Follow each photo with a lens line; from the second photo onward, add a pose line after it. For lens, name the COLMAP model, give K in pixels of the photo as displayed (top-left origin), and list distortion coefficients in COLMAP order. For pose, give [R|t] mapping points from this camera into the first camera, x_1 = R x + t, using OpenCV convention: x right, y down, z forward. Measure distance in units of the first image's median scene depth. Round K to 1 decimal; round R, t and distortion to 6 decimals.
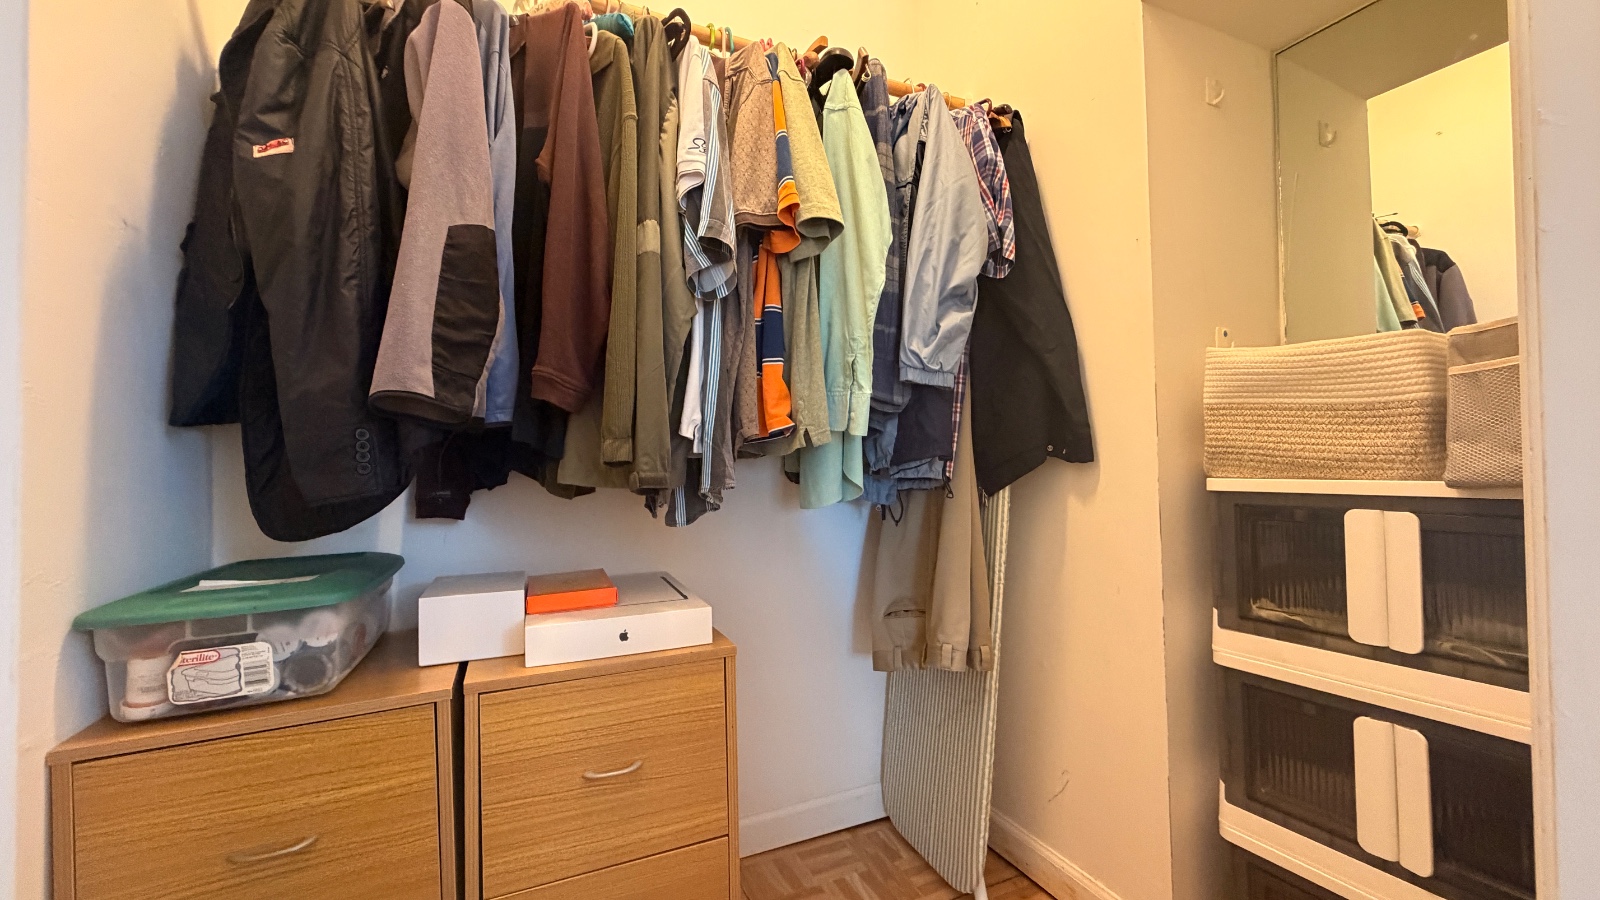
lens RADIAL K [[647.0, 0, 796.2], [0, 647.0, 448.3], [0, 0, 1]] dist [0.009702, -0.000695]
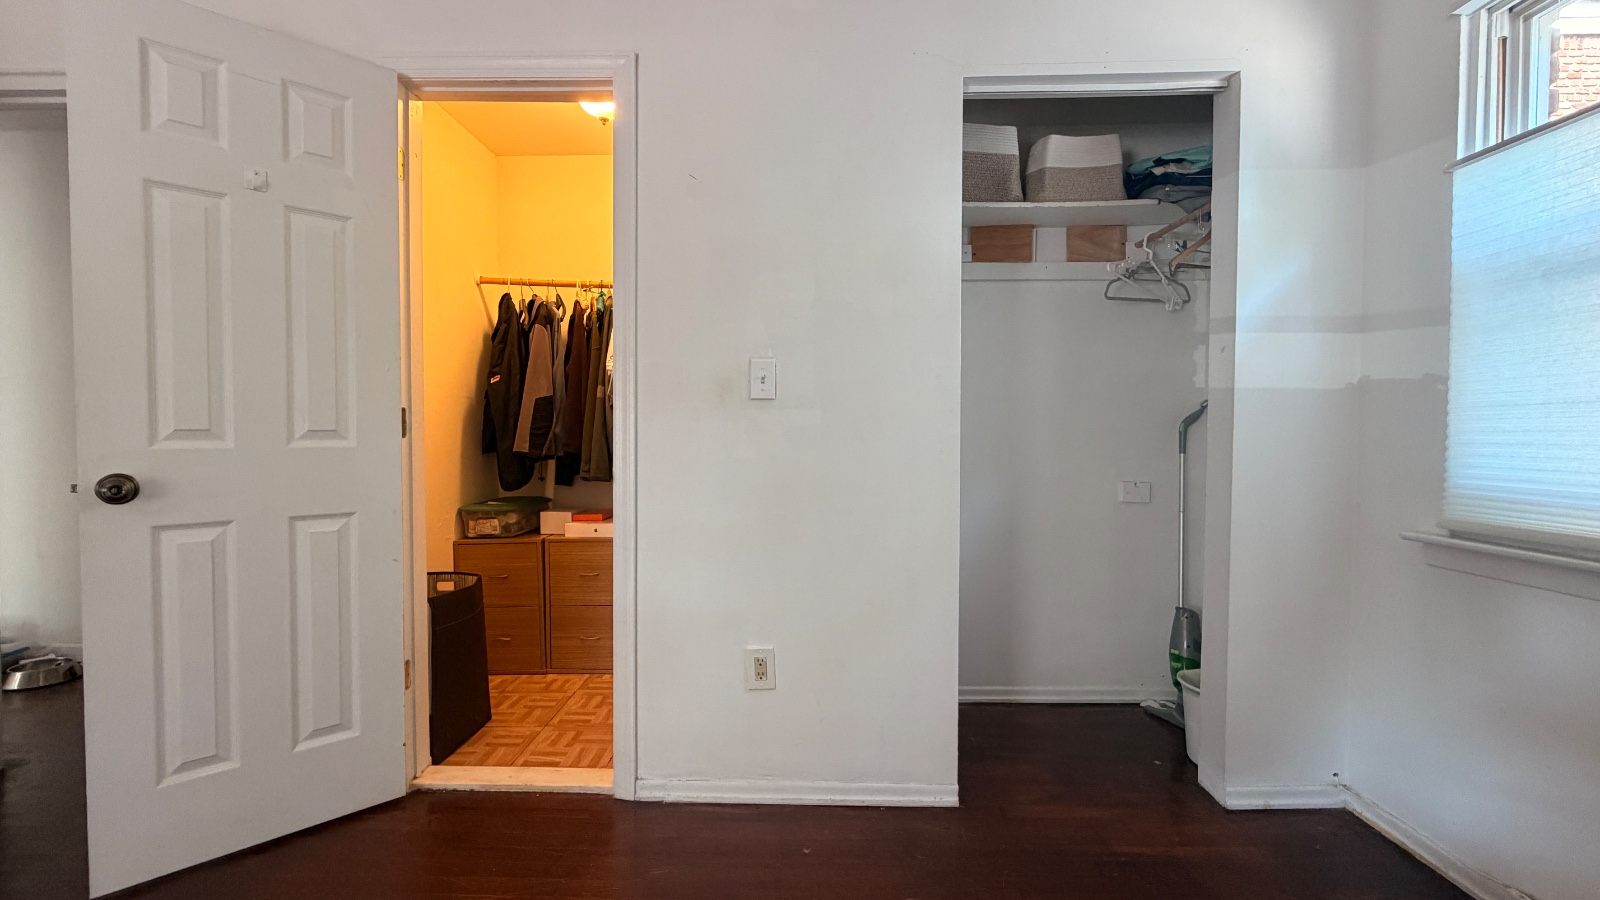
lens RADIAL K [[647.0, 0, 801.6], [0, 647.0, 449.1], [0, 0, 1]] dist [0.009702, -0.000695]
pose [[0.908506, 0.018524, -0.417461, 2.126641], [0.005907, 0.998348, 0.057155, -0.274798], [0.417831, -0.054391, 0.906895, -1.467161]]
